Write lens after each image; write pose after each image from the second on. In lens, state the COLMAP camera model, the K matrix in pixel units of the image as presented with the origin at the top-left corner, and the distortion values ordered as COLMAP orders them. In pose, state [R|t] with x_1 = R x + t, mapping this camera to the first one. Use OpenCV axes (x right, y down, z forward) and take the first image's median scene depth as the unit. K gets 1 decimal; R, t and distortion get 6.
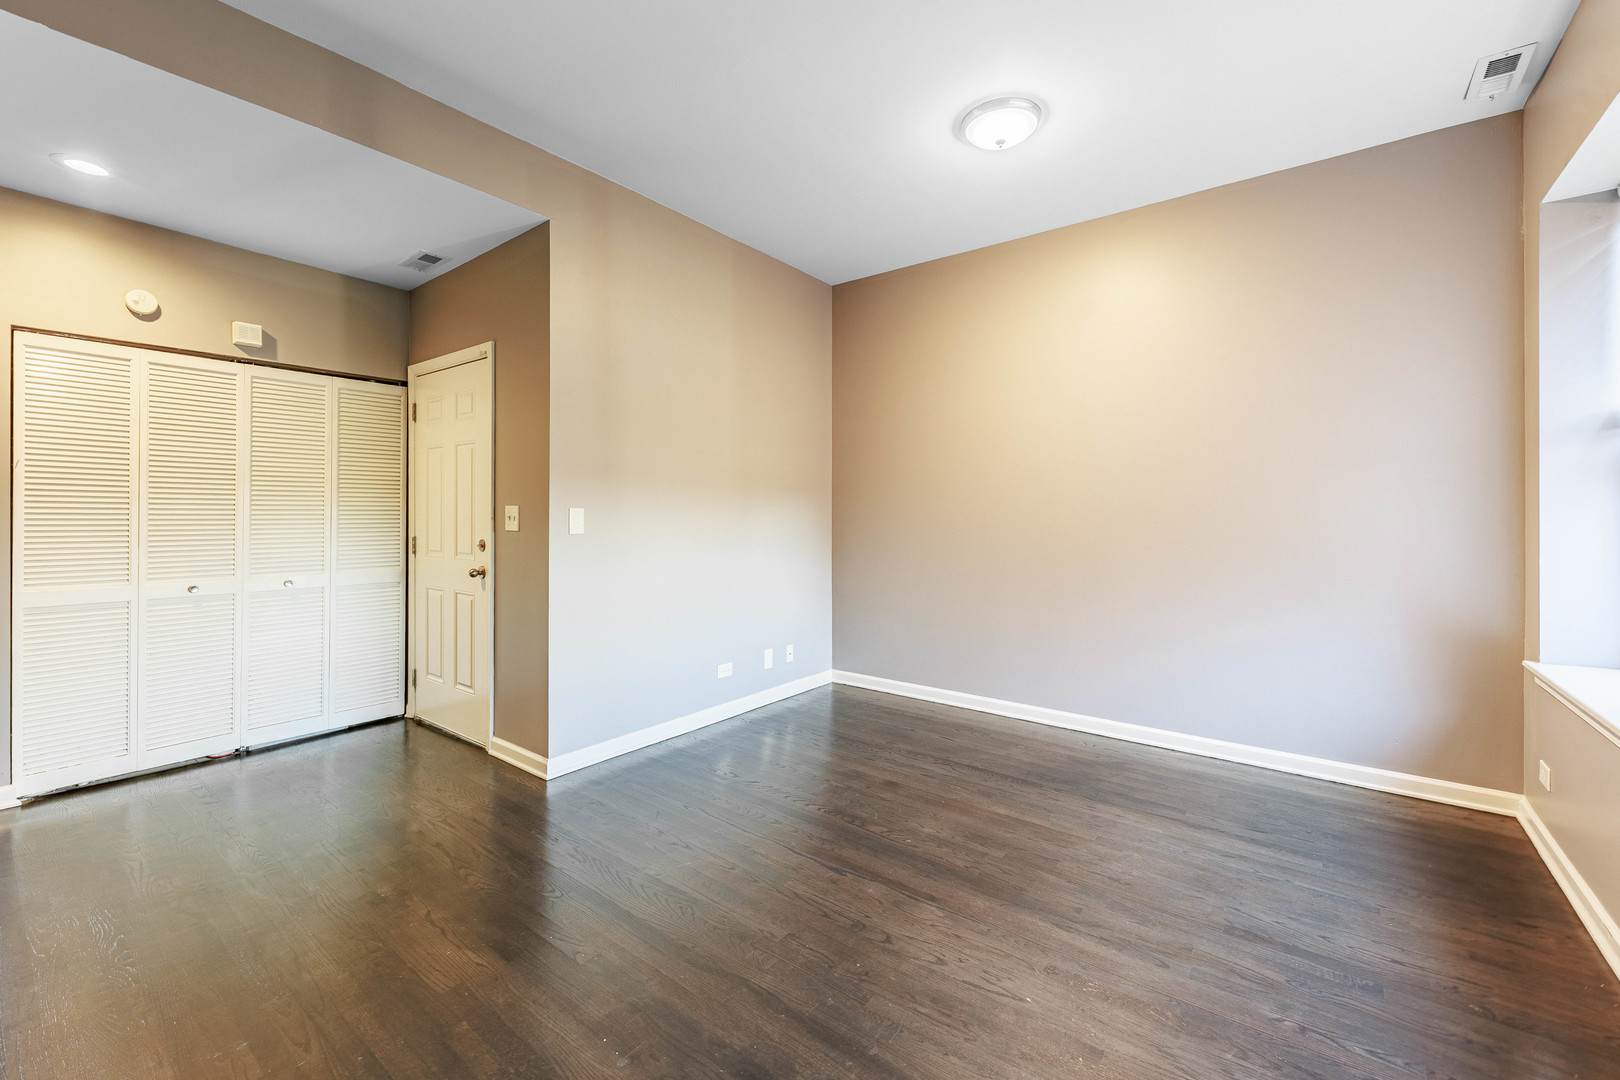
lens RADIAL K [[645.9, 0, 806.3], [0, 645.9, 515.0], [0, 0, 1]] dist [0.000726, -0.000009]
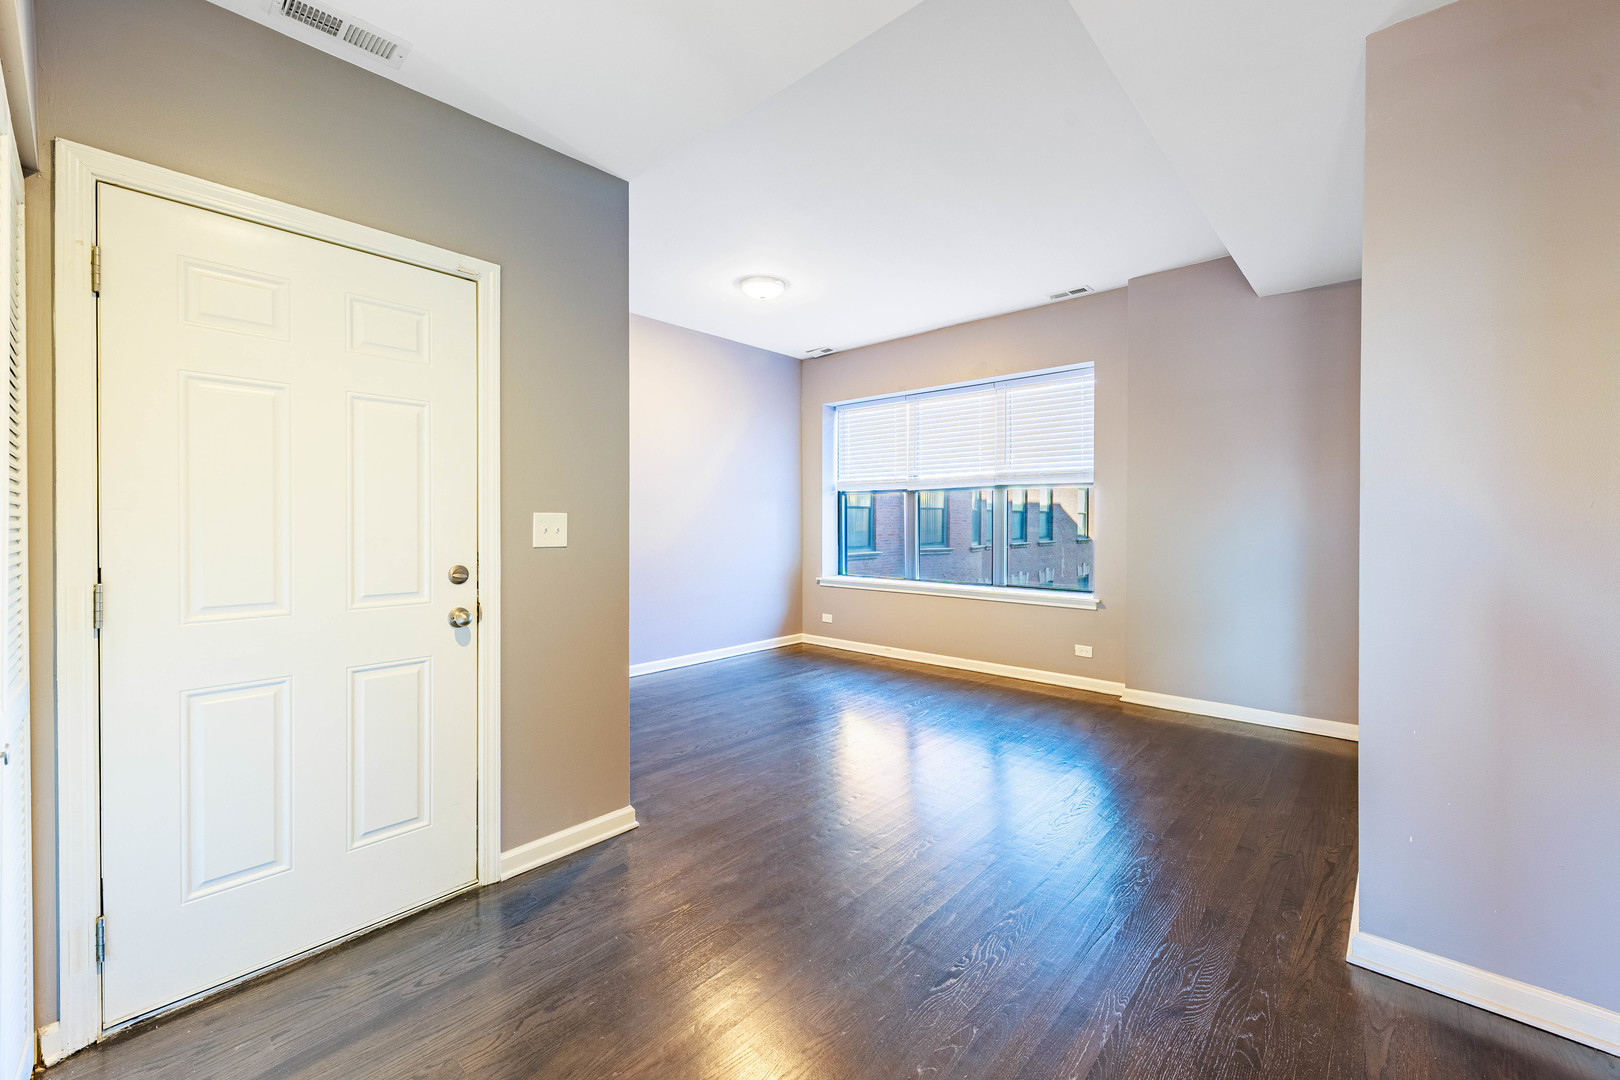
lens RADIAL K [[662.1, 0, 803.3], [0, 662.1, 520.8], [0, 0, 1]] dist [-0.000797, -0.000190]
pose [[0.072858, -0.002233, 0.997340, -1.847313], [0.002798, 0.999994, 0.002035, -0.005264], [-0.997338, 0.002642, 0.072864, 1.032566]]
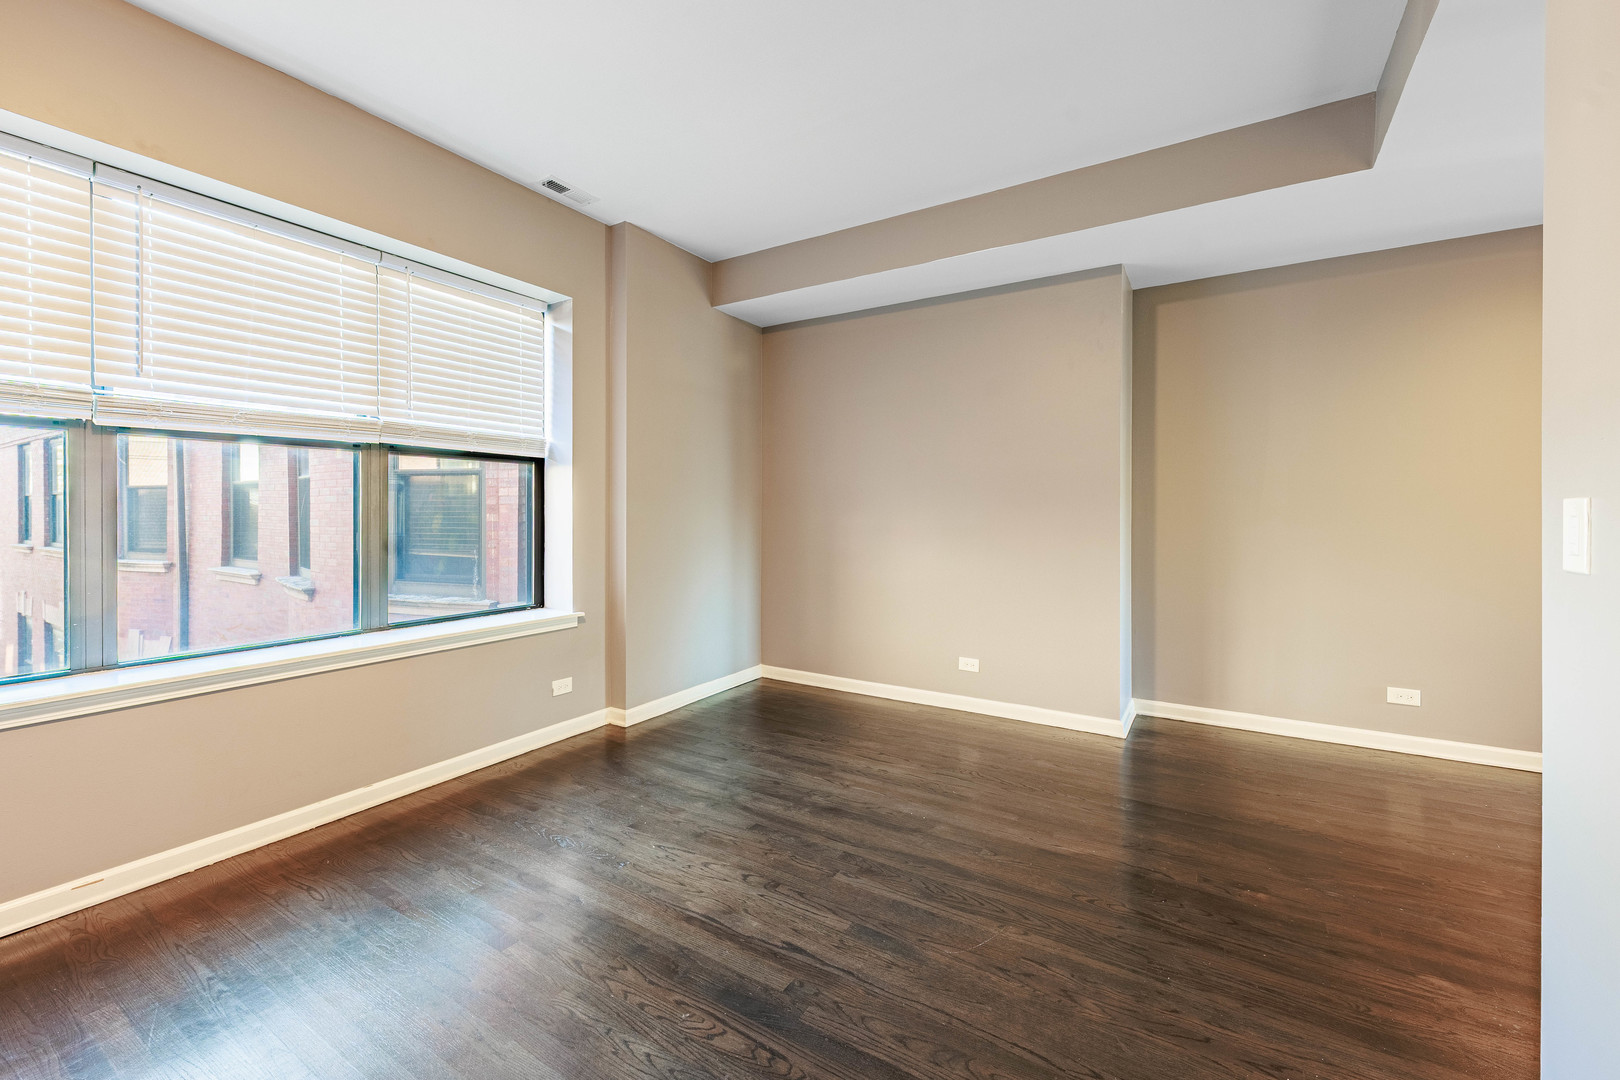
lens RADIAL K [[645.9, 0, 806.3], [0, 645.9, 515.0], [0, 0, 1]] dist [0.000726, -0.000009]
pose [[-0.994608, -0.001835, -0.103689, 0.126497], [-0.002335, 0.999986, 0.004703, 0.008050], [0.103678, 0.004920, -0.994599, 1.960665]]
